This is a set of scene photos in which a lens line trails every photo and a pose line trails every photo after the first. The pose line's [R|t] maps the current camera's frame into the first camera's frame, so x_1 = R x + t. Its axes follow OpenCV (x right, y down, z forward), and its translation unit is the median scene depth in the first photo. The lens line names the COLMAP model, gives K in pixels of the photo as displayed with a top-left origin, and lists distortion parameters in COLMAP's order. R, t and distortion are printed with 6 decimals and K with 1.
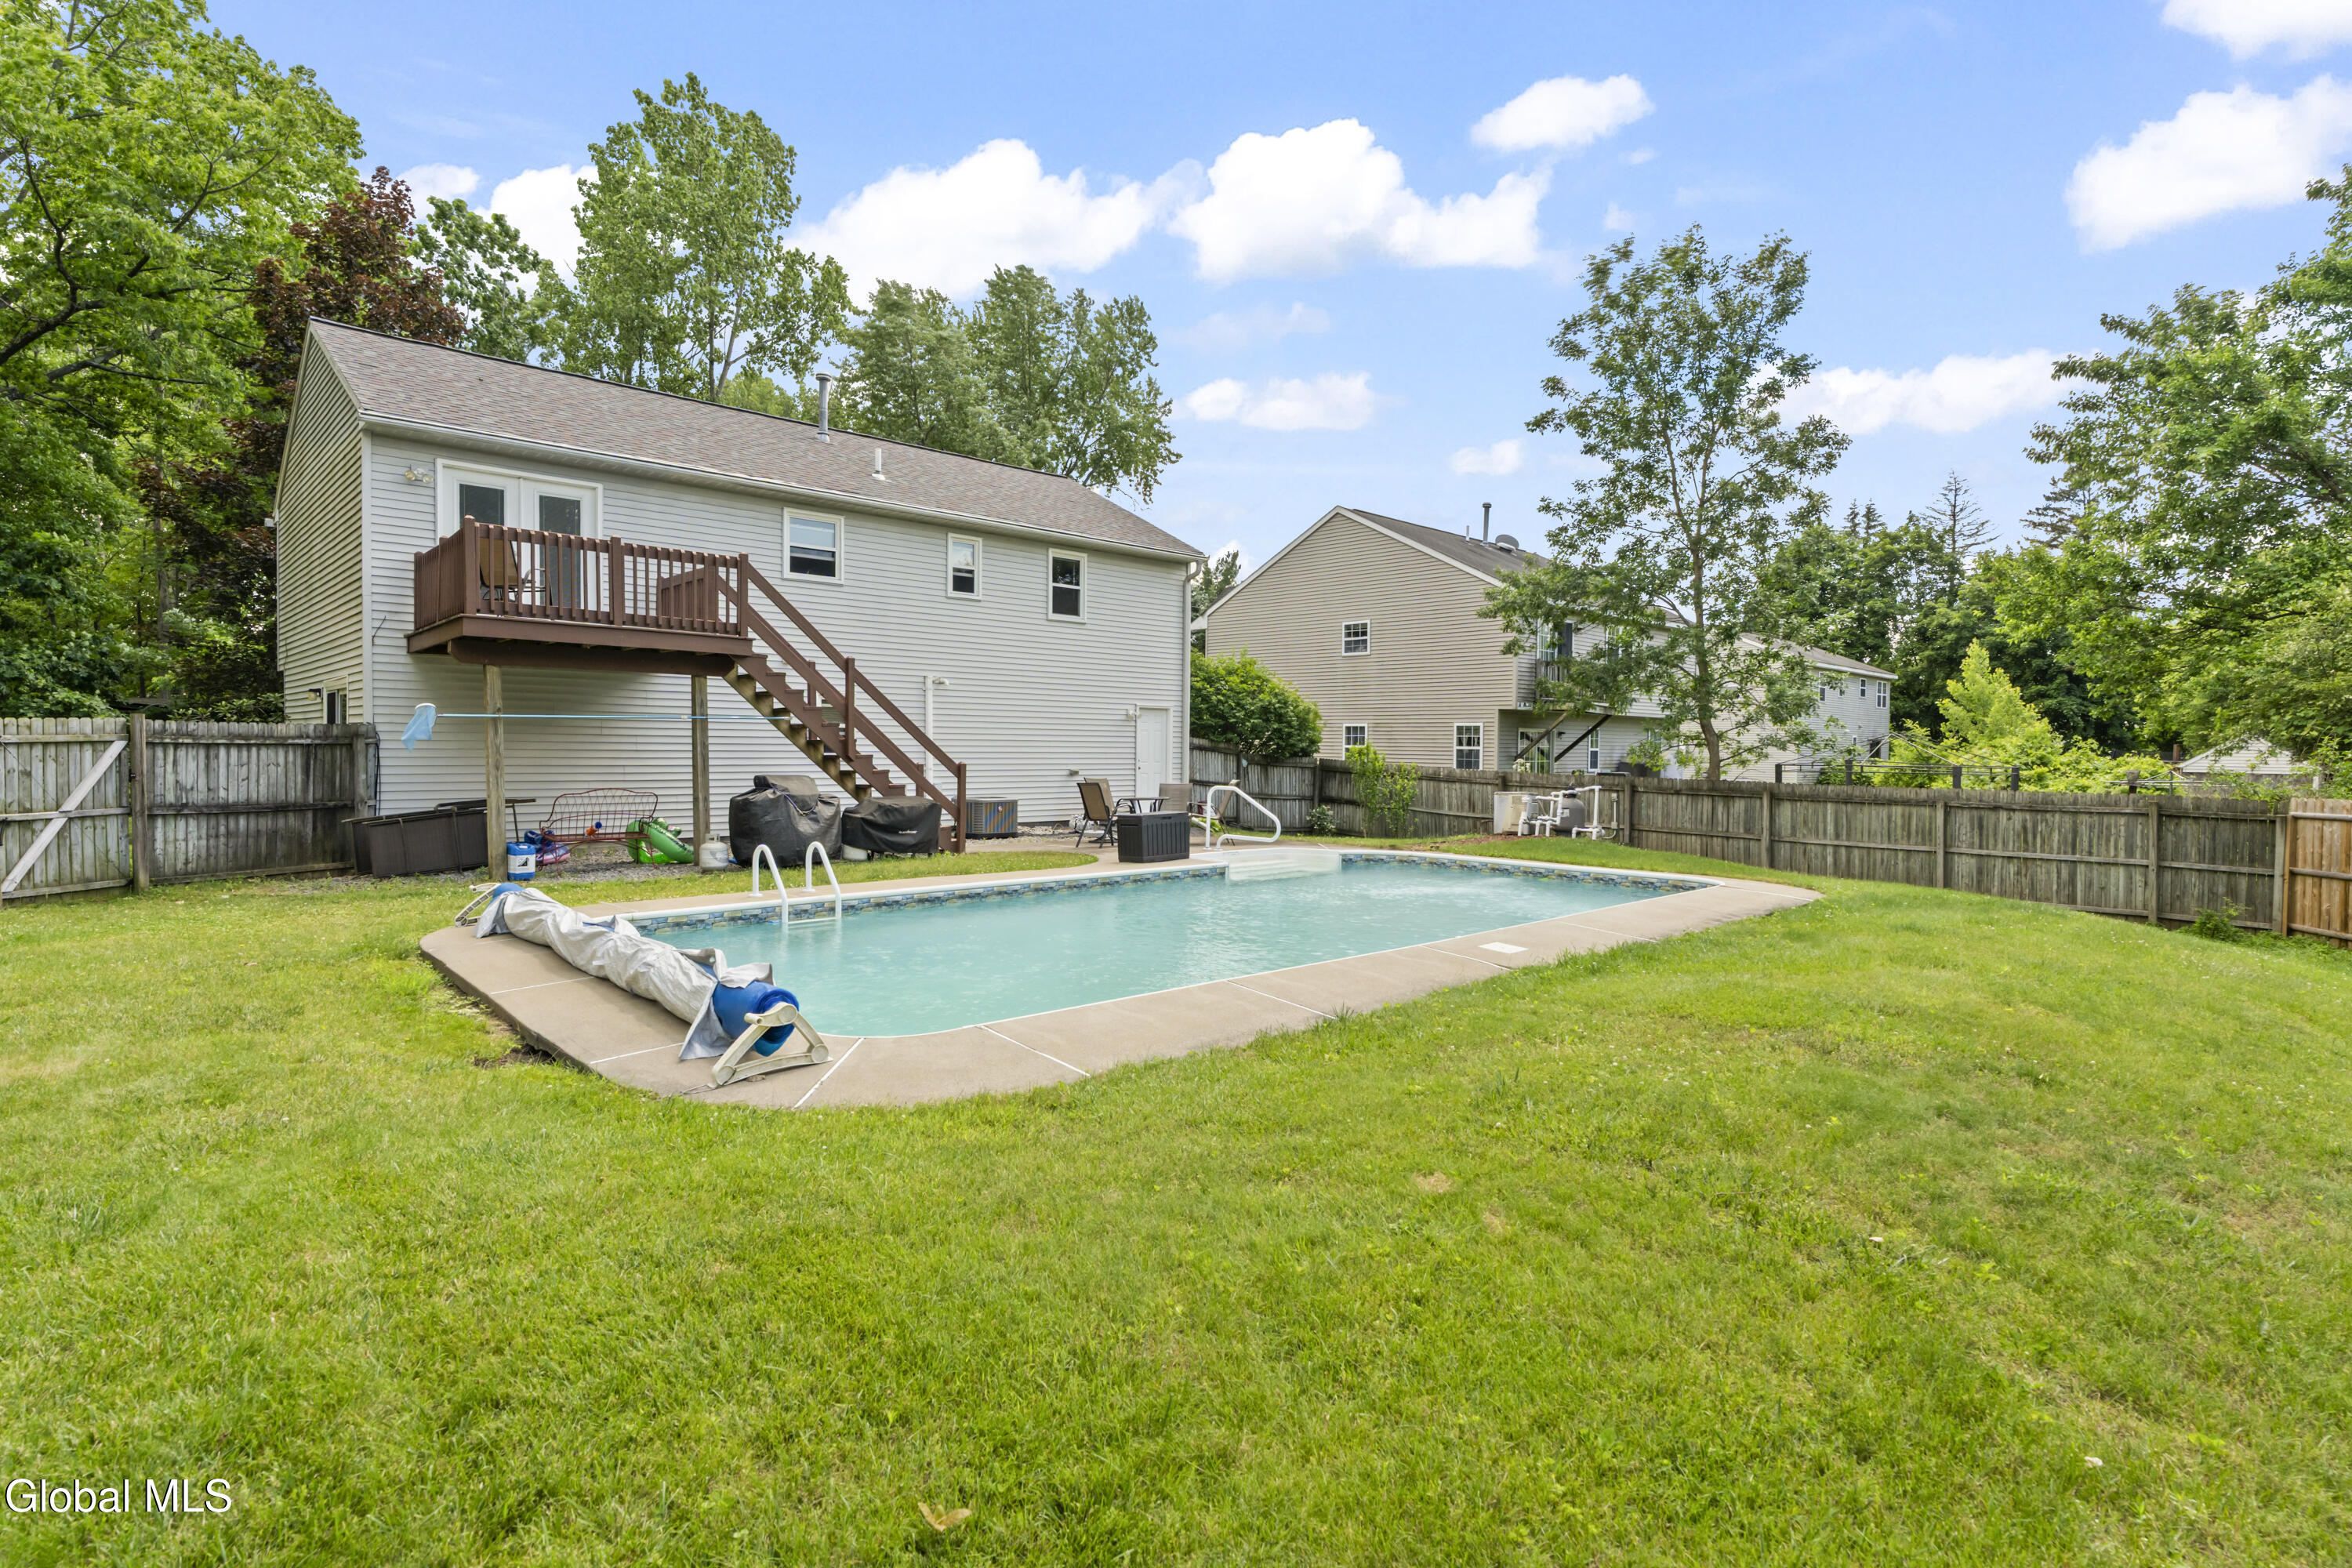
lens RADIAL K [[1148.7, 0, 1196.5], [0, 1148.7, 784.1], [0, 0, 1]] dist [-0.005655, 0.004583]
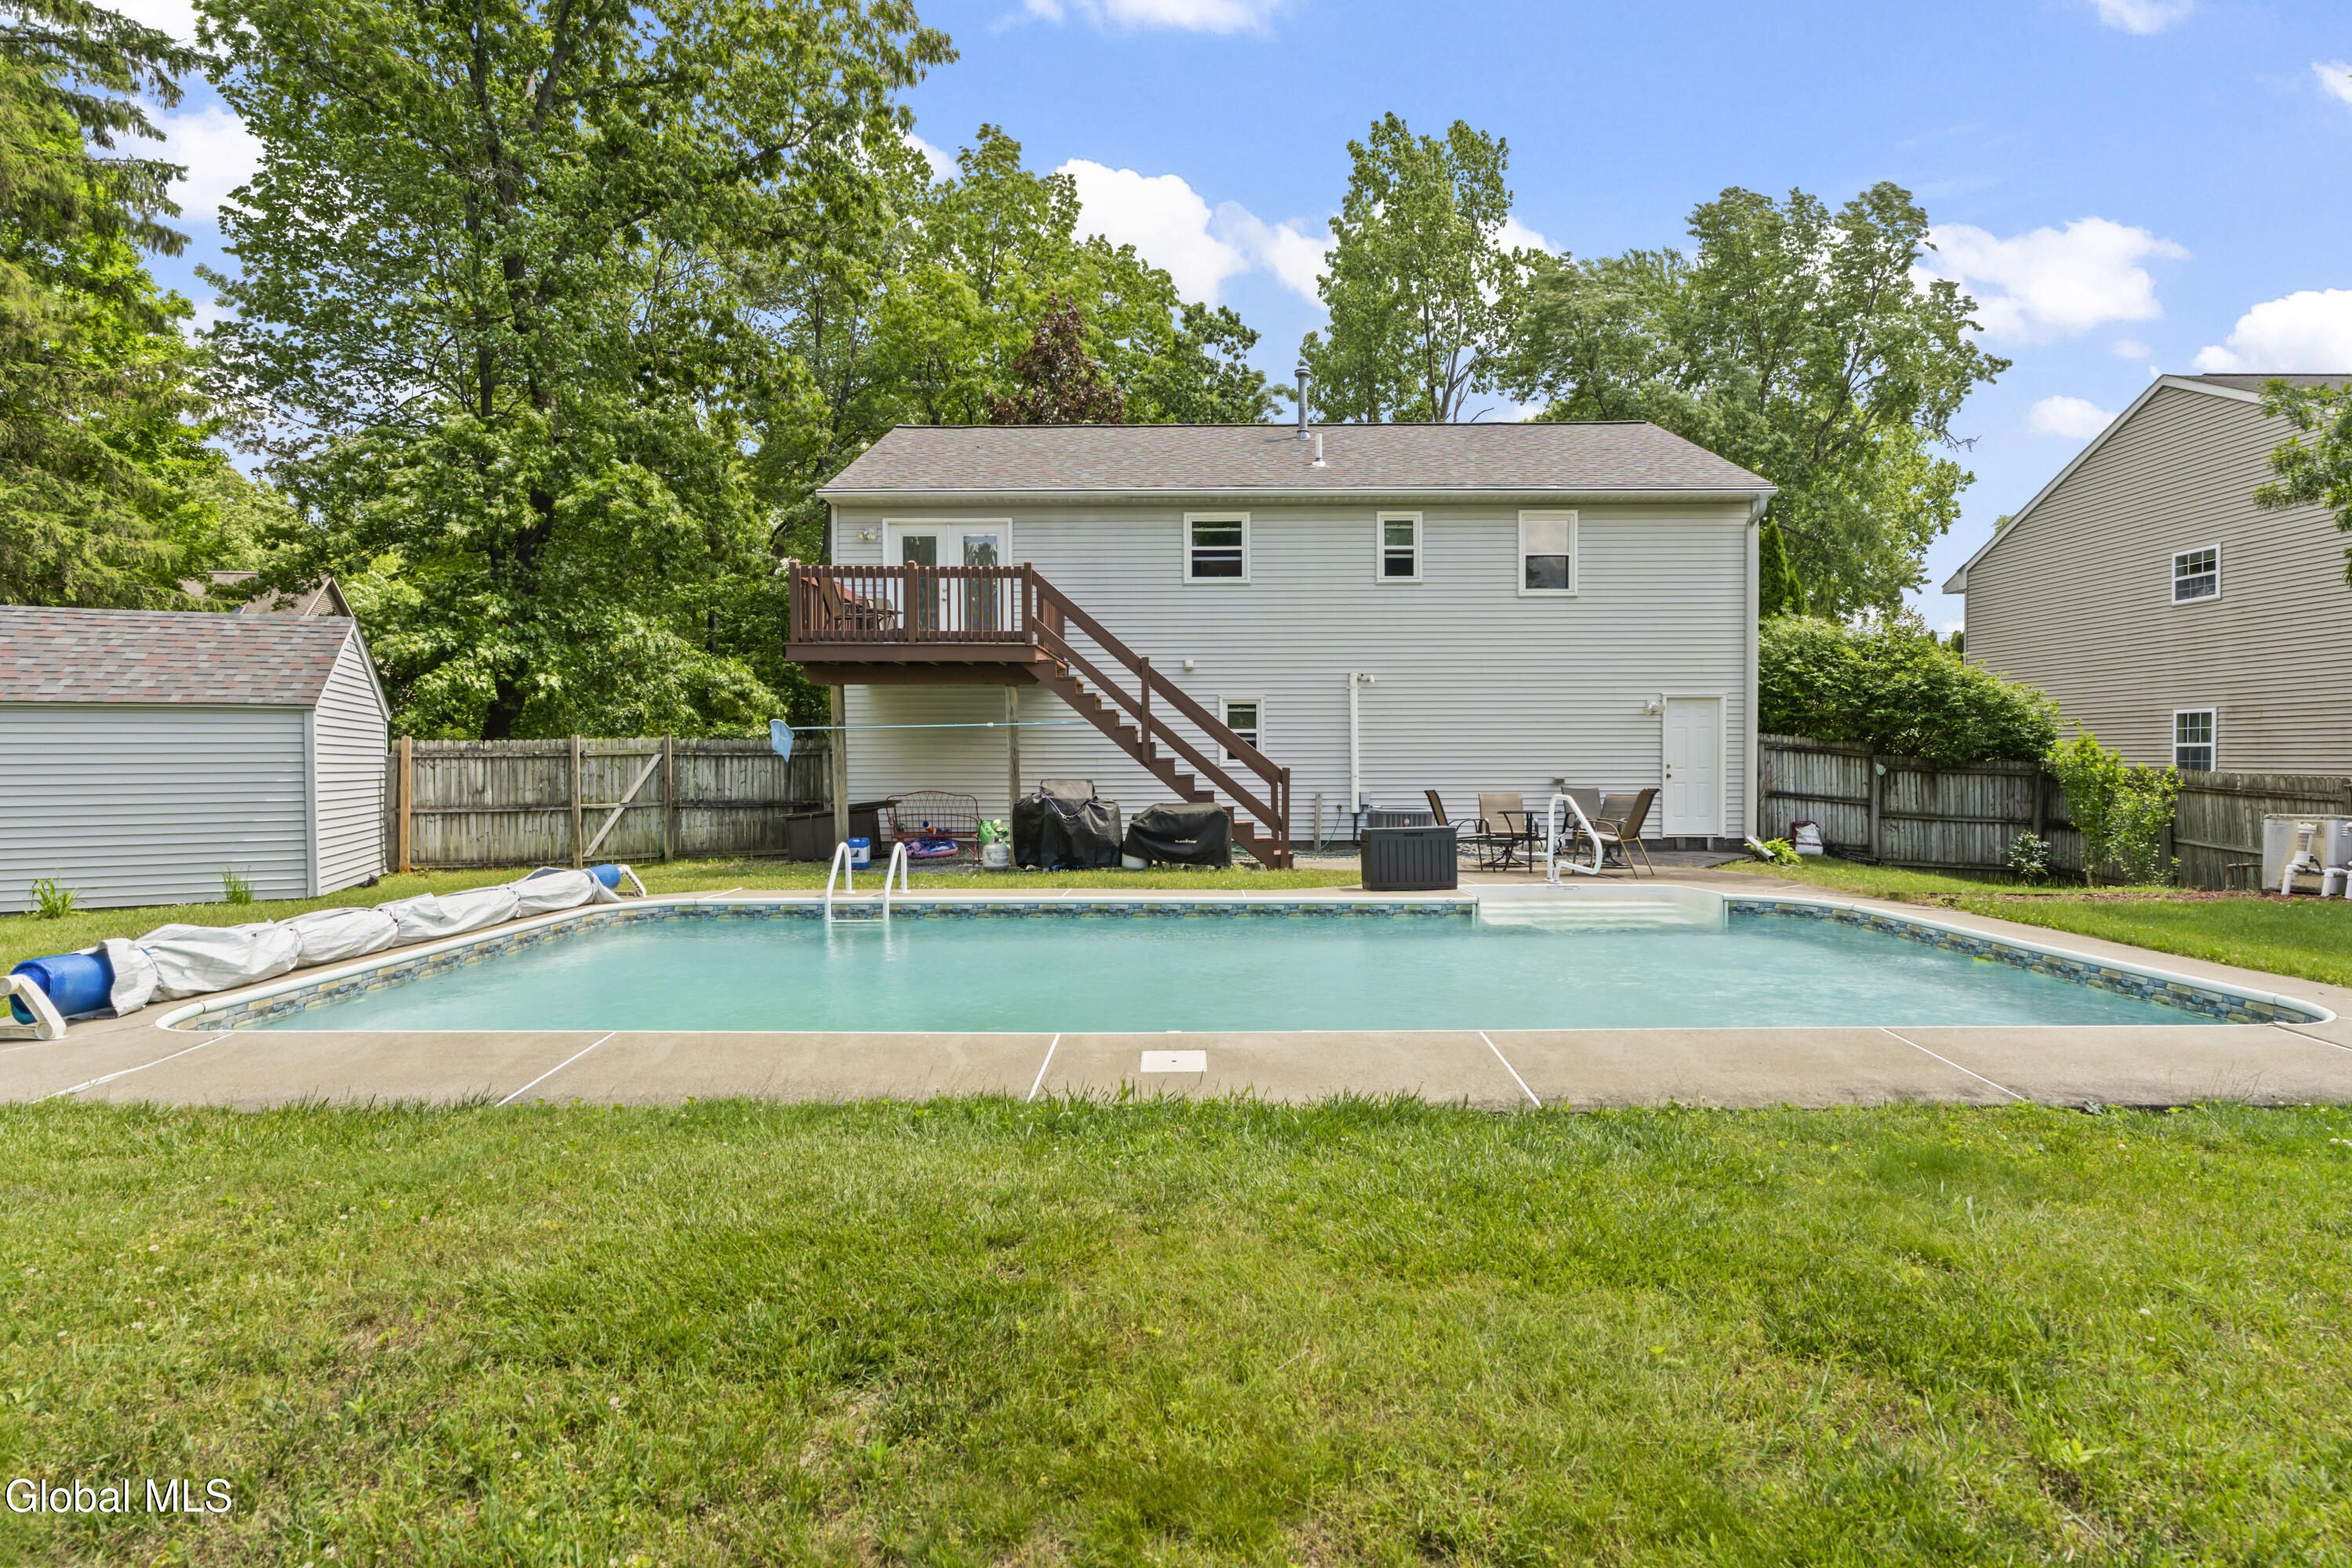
lens RADIAL K [[1148.7, 0, 1180.1], [0, 1148.7, 779.7], [0, 0, 1]] dist [-0.005655, 0.004583]
pose [[0.722936, -0.003017, -0.690909, 0.375178], [-0.011182, 0.999808, -0.016067, 0.007319], [0.690825, 0.019341, 0.722763, 0.330969]]
